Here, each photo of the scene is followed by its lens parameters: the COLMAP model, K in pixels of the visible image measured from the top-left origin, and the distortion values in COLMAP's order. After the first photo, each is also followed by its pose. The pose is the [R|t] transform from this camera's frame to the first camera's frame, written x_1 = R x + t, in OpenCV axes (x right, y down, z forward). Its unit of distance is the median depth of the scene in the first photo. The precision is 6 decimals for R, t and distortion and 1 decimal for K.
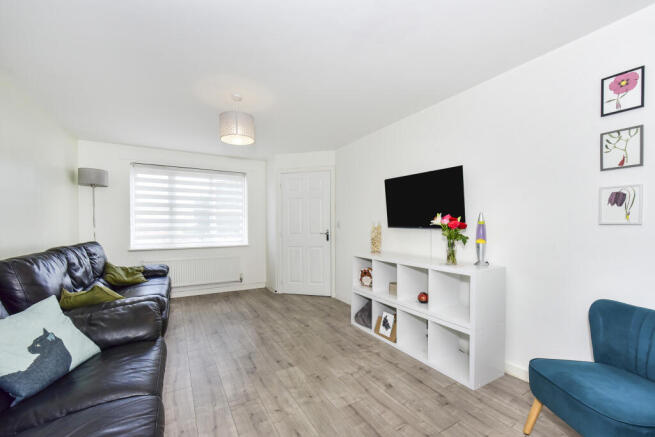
lens RADIAL K [[275.9, 0, 330.0], [0, 275.9, 223.2], [0, 0, 1]] dist [-0.000114, 0.000177]
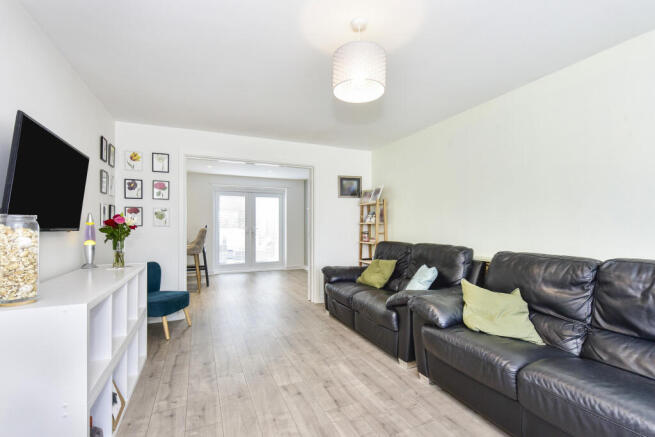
lens RADIAL K [[281.8, 0, 324.9], [0, 281.8, 228.0], [0, 0, 1]] dist [-0.000094, -0.000012]
pose [[-0.993006, 0.004344, 0.117981, -0.305248], [0.003843, 0.999983, -0.004479, 0.018713], [-0.117998, -0.003994, -0.993006, 1.528411]]
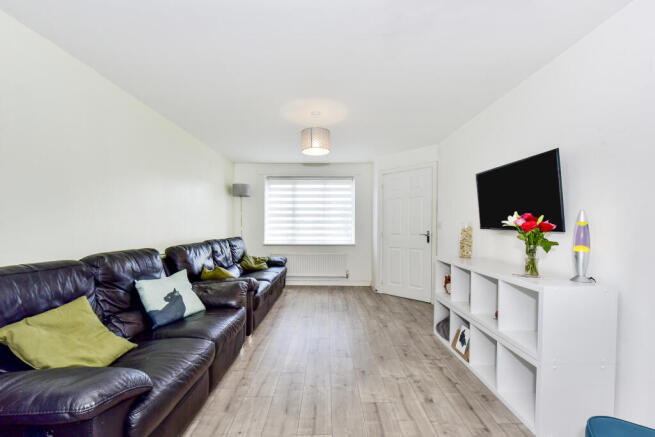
lens RADIAL K [[281.8, 0, 324.9], [0, 281.8, 228.0], [0, 0, 1]] dist [-0.000094, -0.000012]
pose [[0.858830, 0.008218, -0.512195, 0.283167], [-0.000632, 0.999888, 0.014983, 0.000005], [0.512261, -0.012544, 0.858738, 0.014318]]
